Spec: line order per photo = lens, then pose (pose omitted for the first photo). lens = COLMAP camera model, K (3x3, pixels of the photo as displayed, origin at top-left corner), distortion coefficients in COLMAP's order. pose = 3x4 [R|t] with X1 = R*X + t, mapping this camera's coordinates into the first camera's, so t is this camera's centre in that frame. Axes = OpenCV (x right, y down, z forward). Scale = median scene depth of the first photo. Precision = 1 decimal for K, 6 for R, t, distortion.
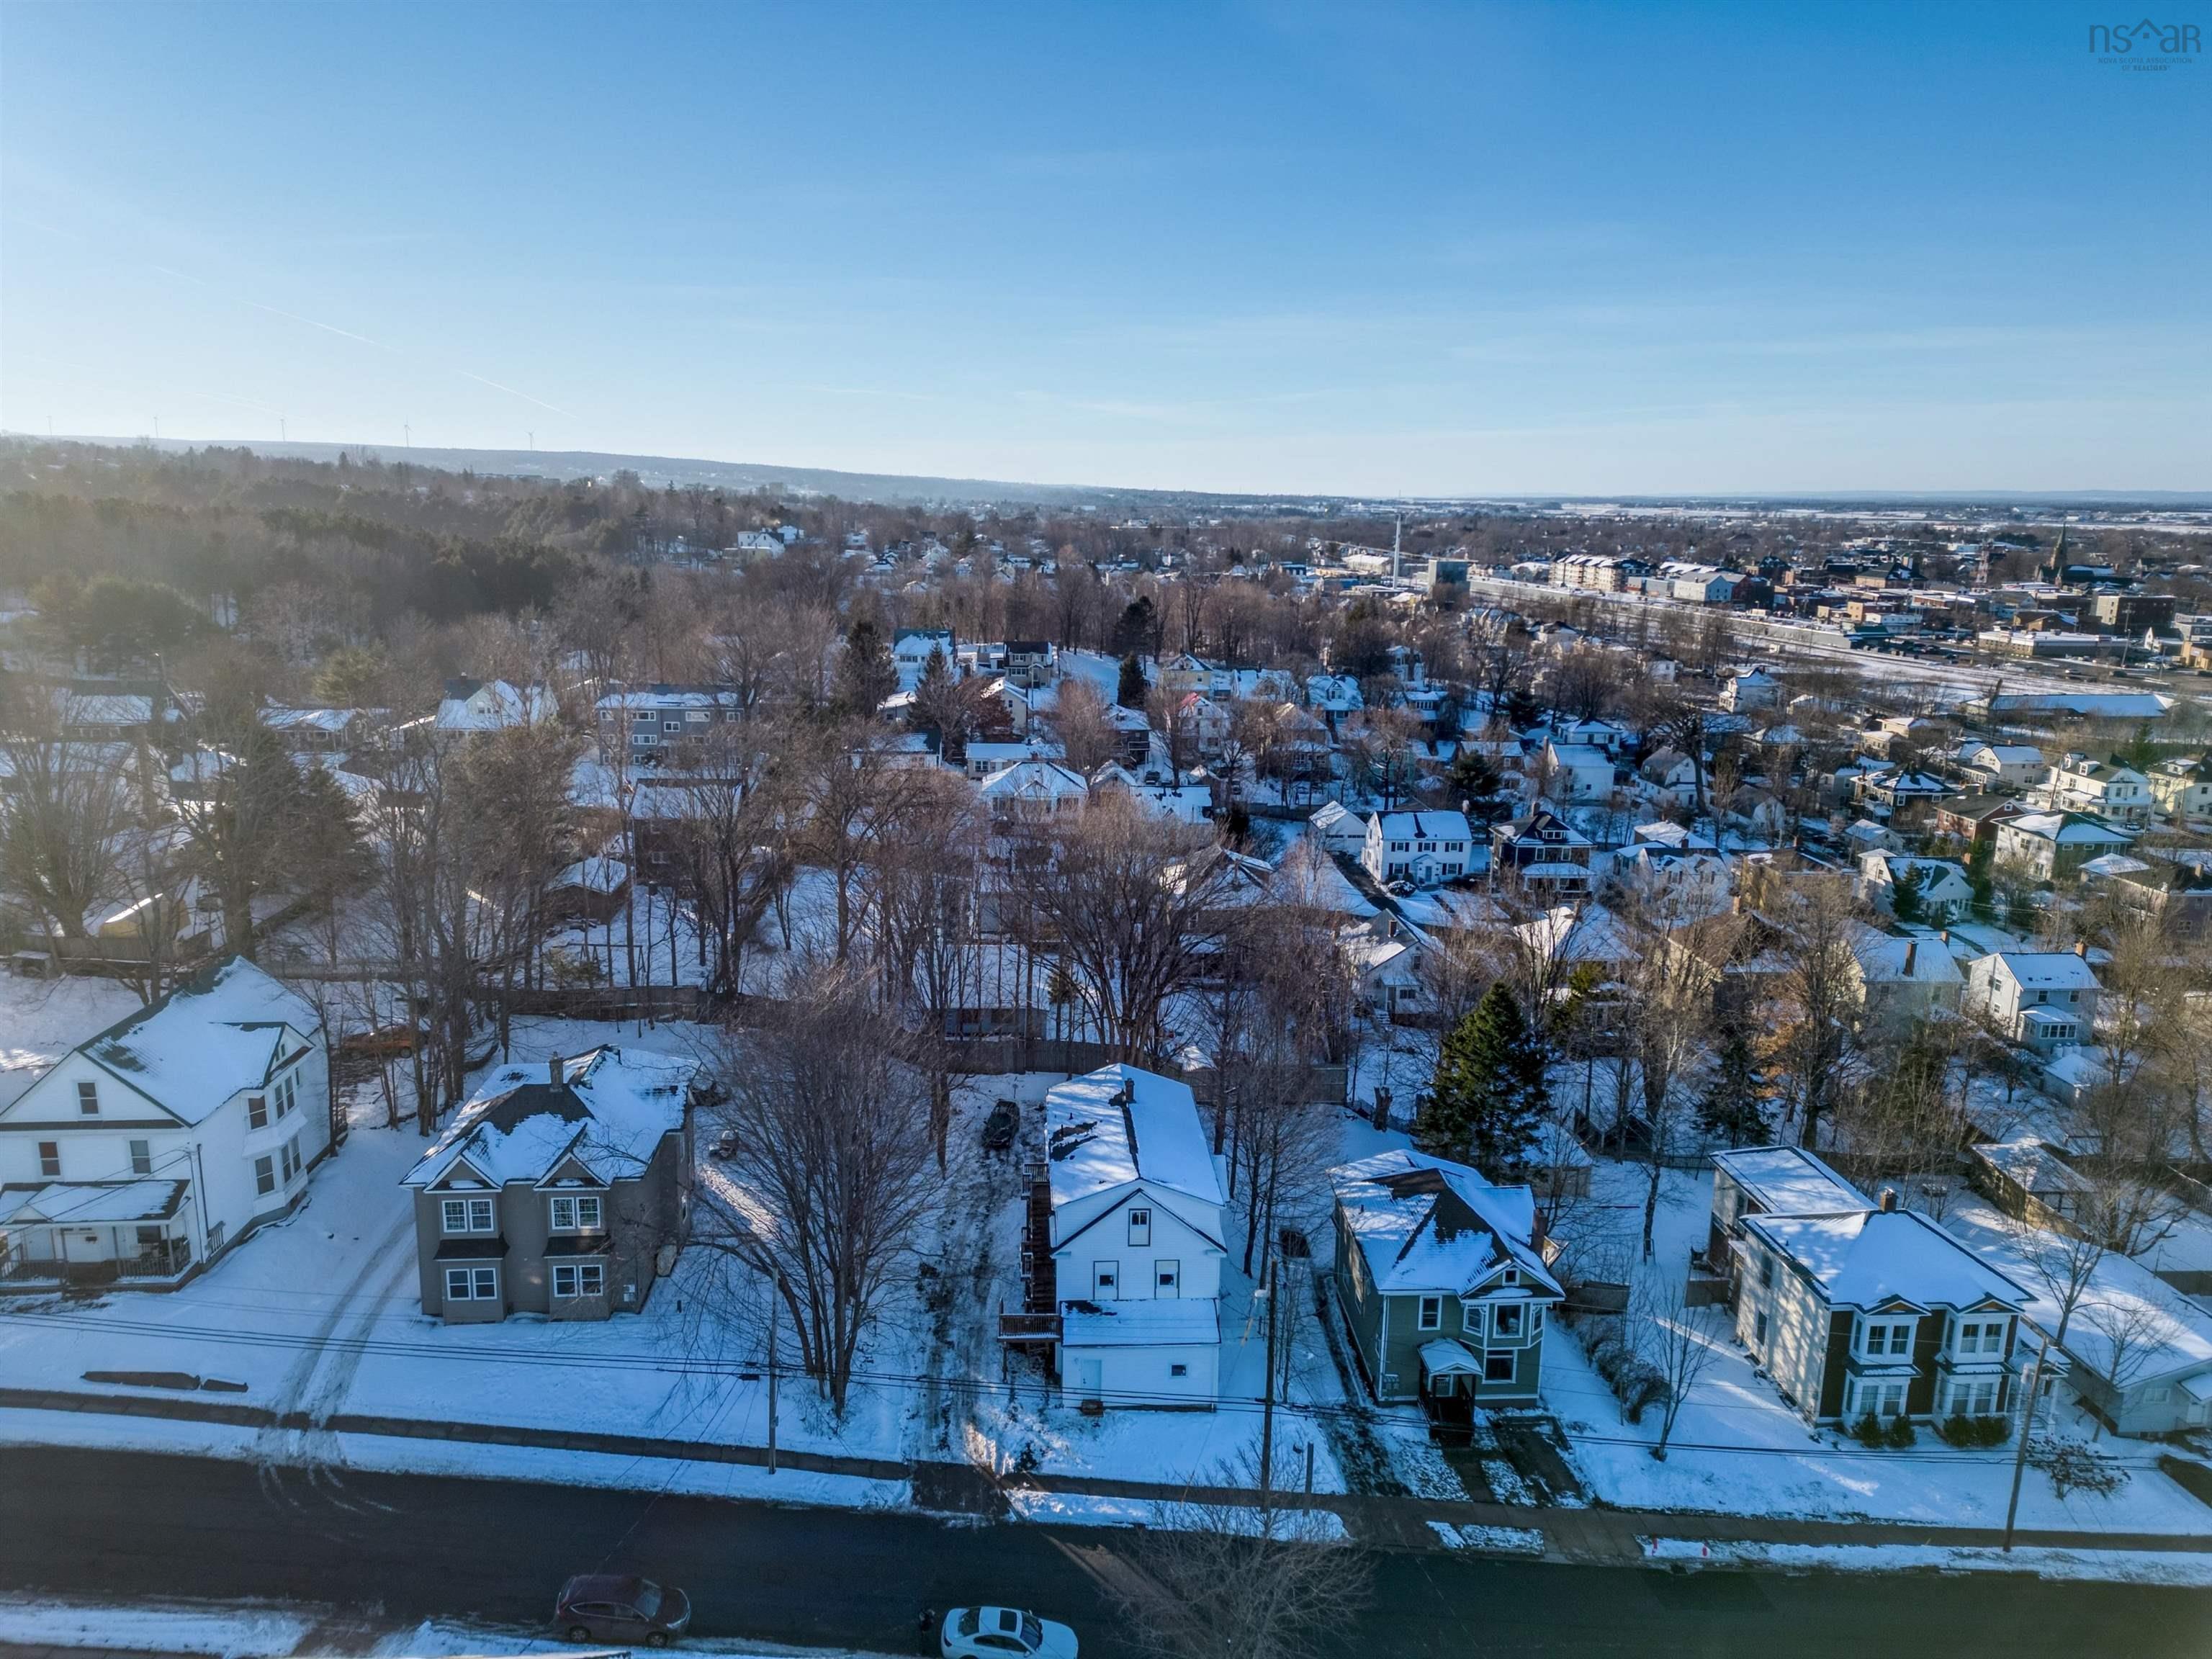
lens RADIAL K [[1529.8, 0, 1106.0], [0, 1529.8, 829.5], [0, 0, 1]] dist [0.087632, -0.072896]
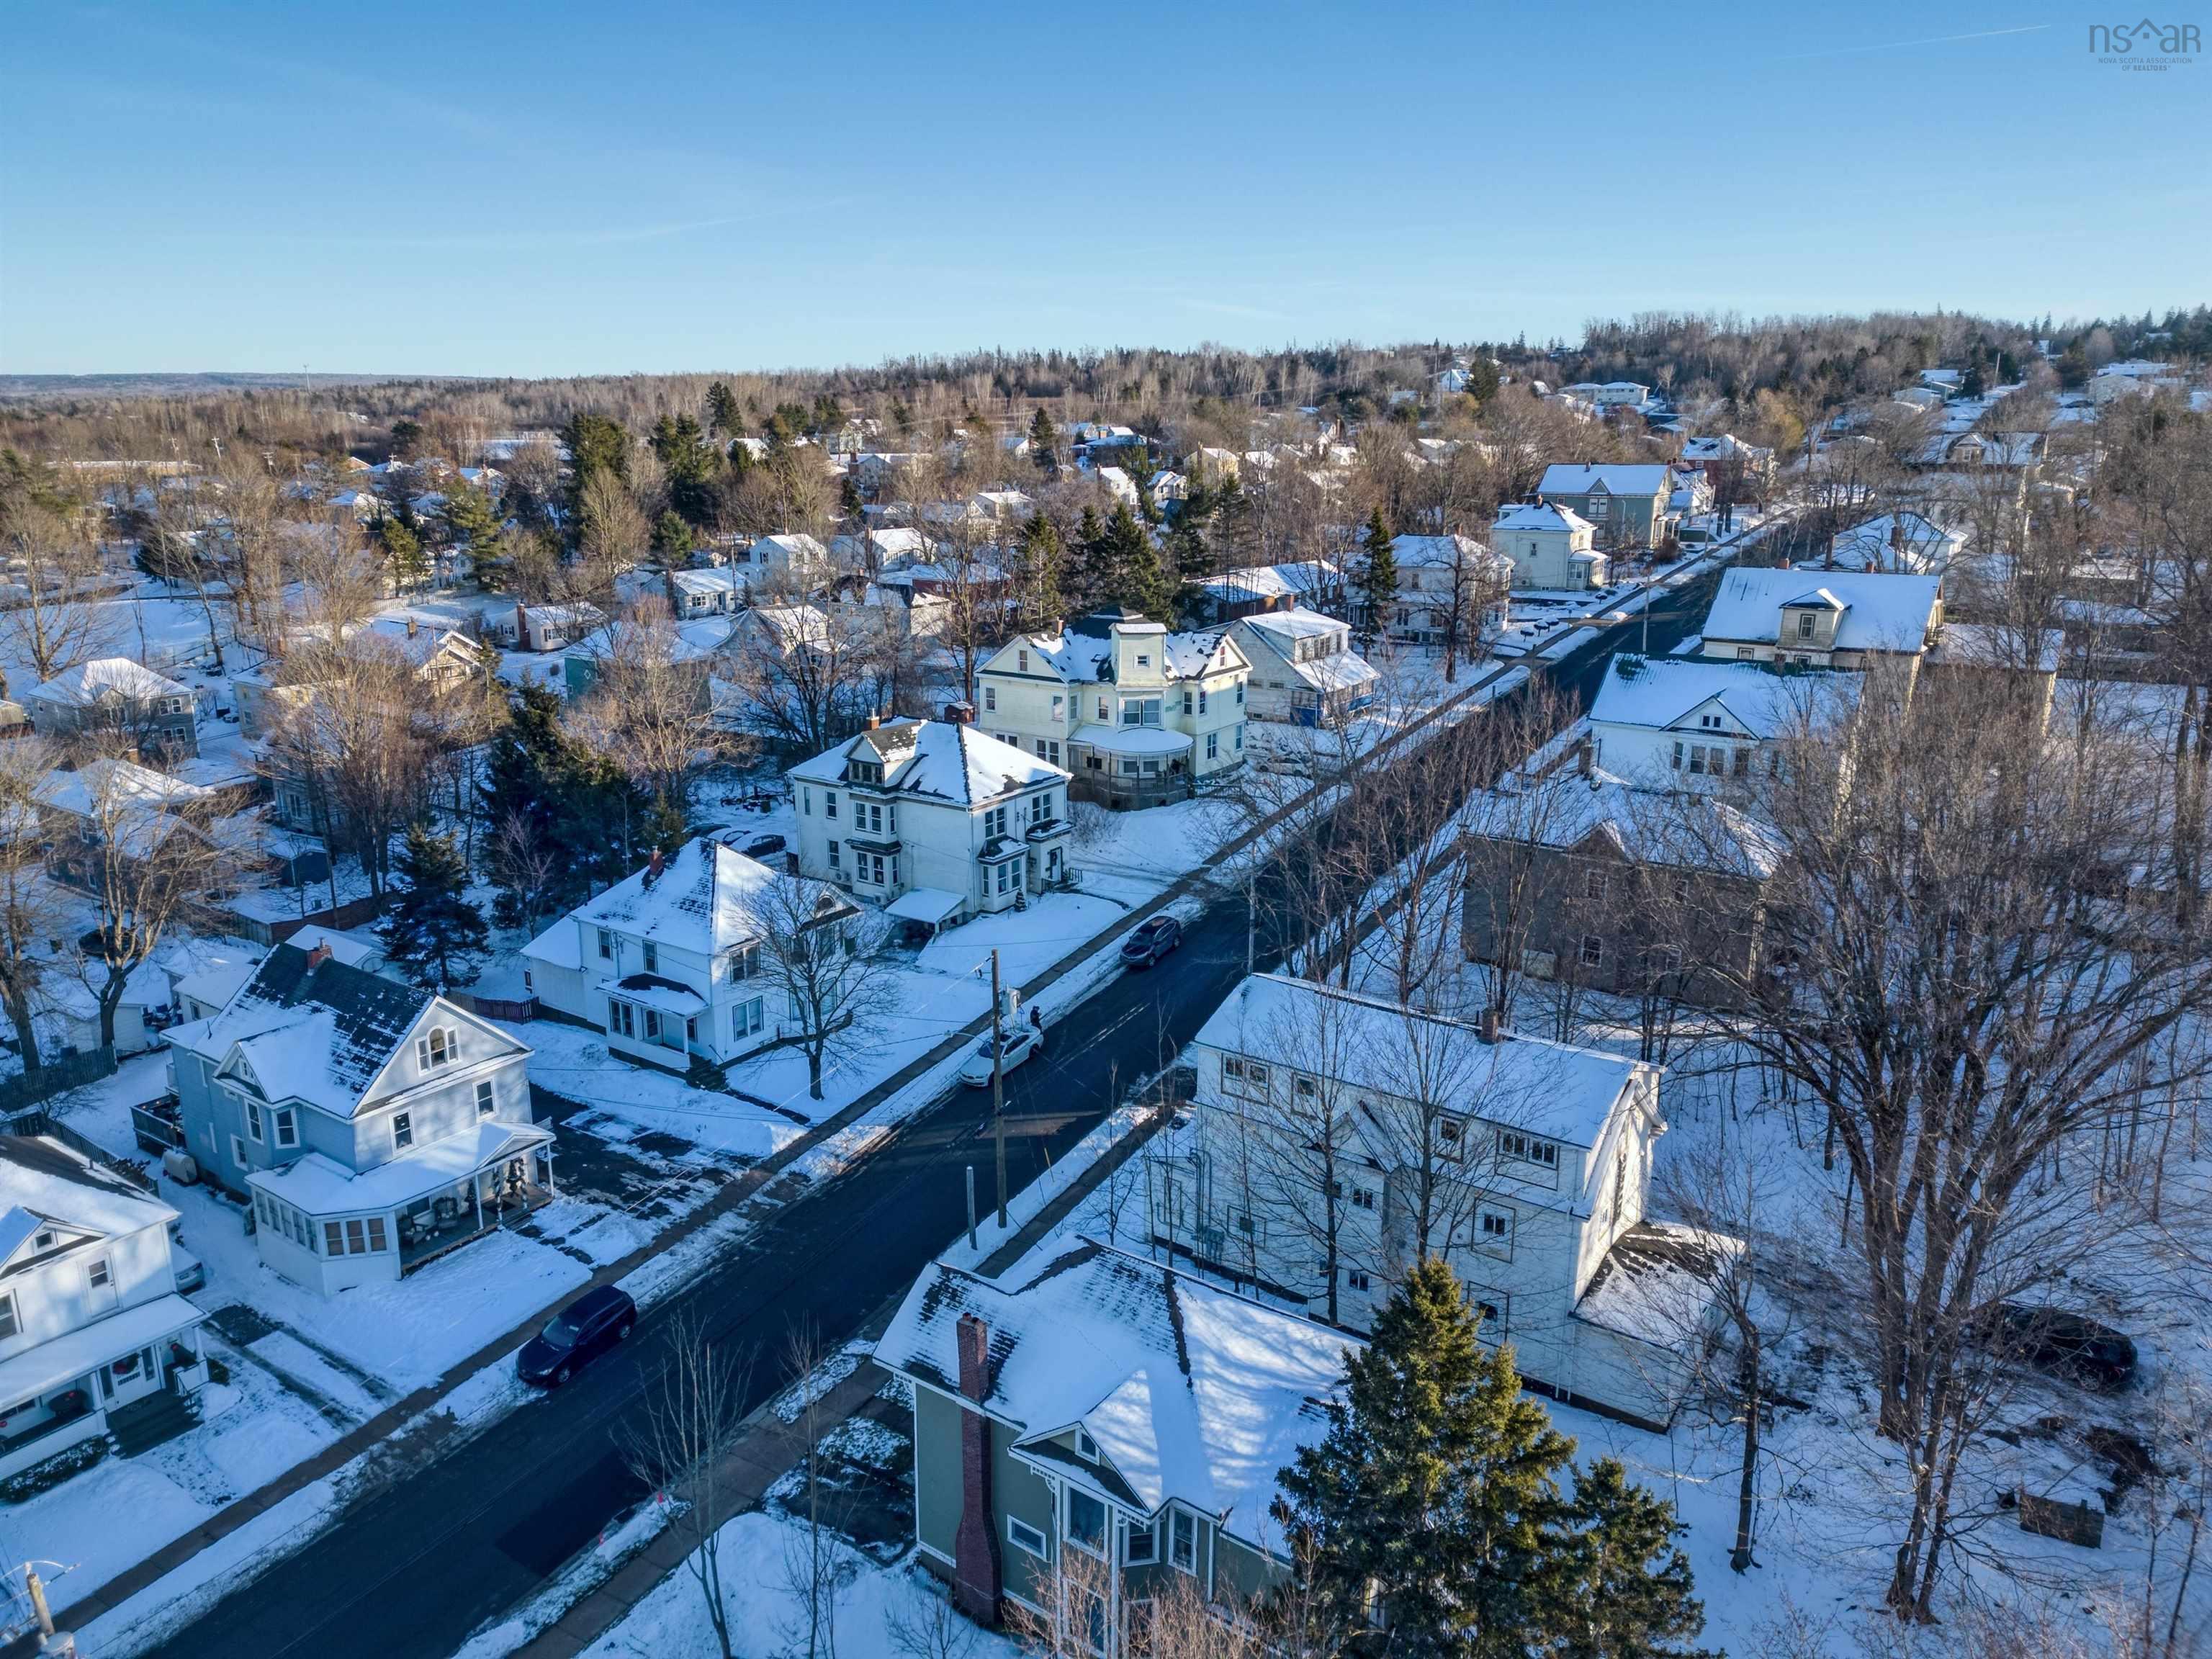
lens RADIAL K [[1529.8, 0, 1106.0], [0, 1529.8, 829.5], [0, 0, 1]] dist [0.087632, -0.072896]
pose [[-0.632269, 0.202278, -0.747876, 0.552277], [-0.156428, 0.912103, 0.378944, -0.105440], [0.758792, 0.356584, -0.545053, 1.140085]]
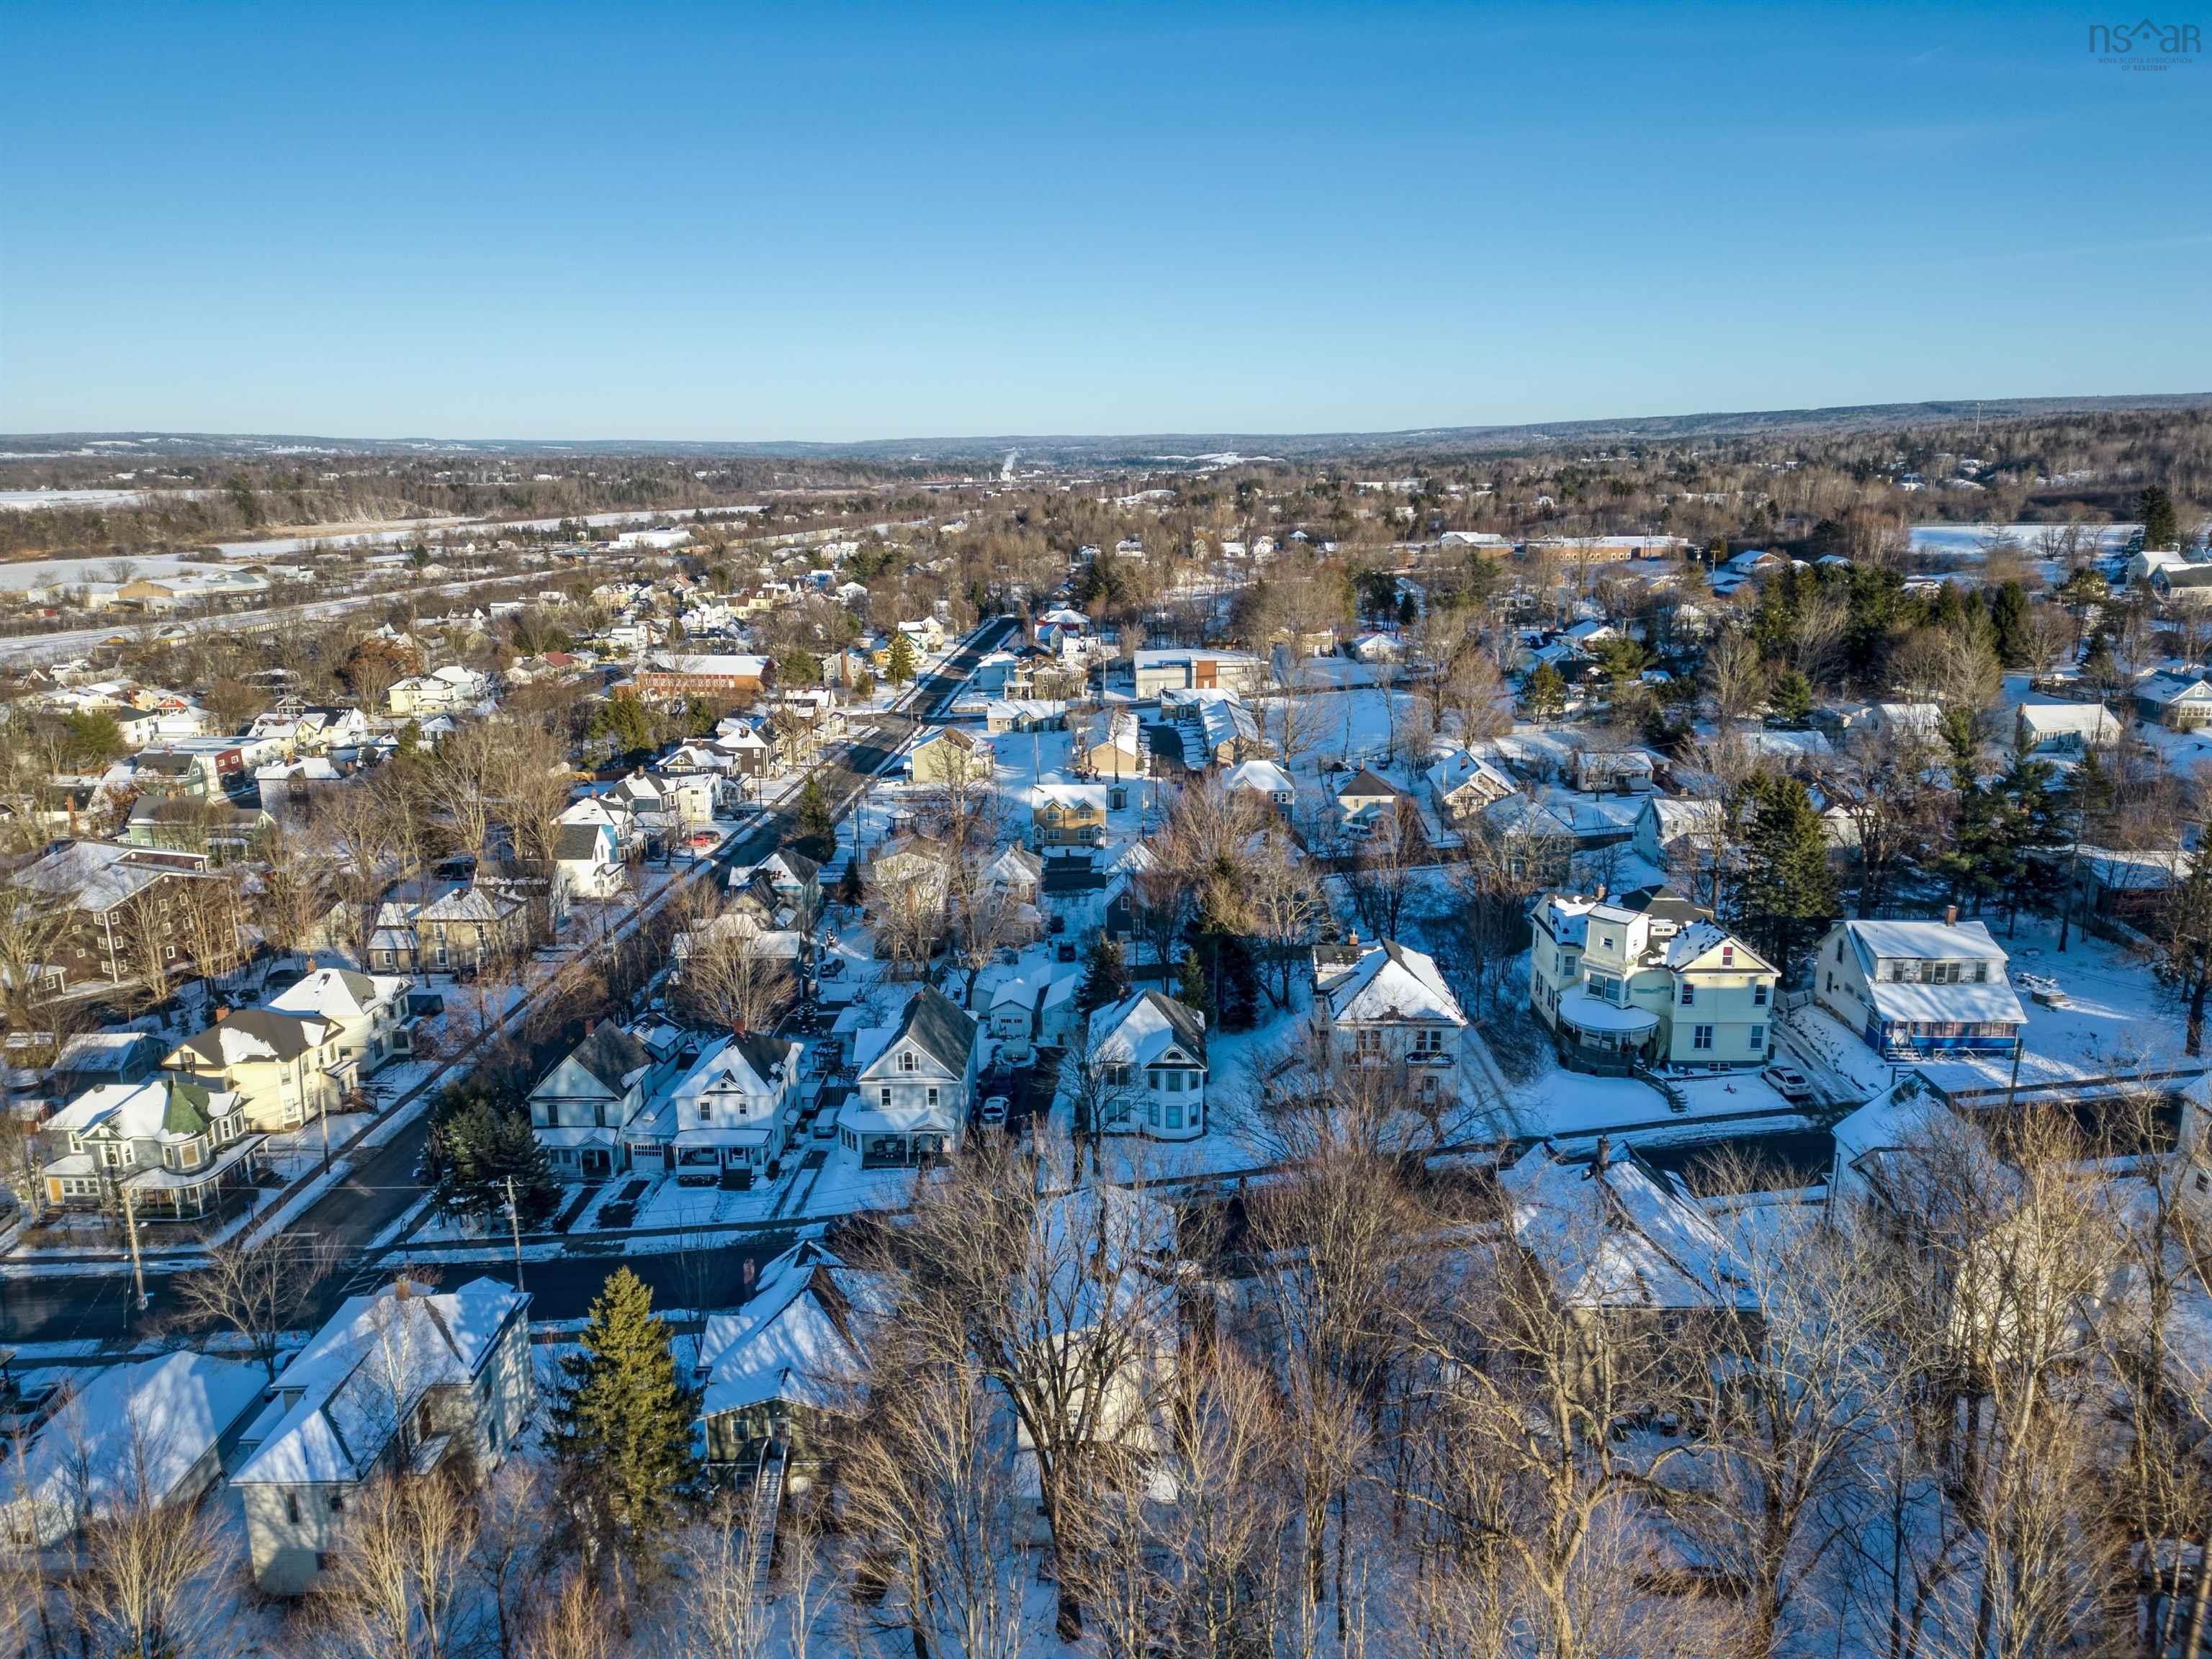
lens RADIAL K [[1529.8, 0, 1106.0], [0, 1529.8, 829.5], [0, 0, 1]] dist [0.087632, -0.072896]
pose [[-0.995212, -0.011321, 0.097082, -0.081678], [0.031802, 0.901715, 0.431160, -0.455504], [-0.092421, 0.432183, -0.897037, 1.659830]]
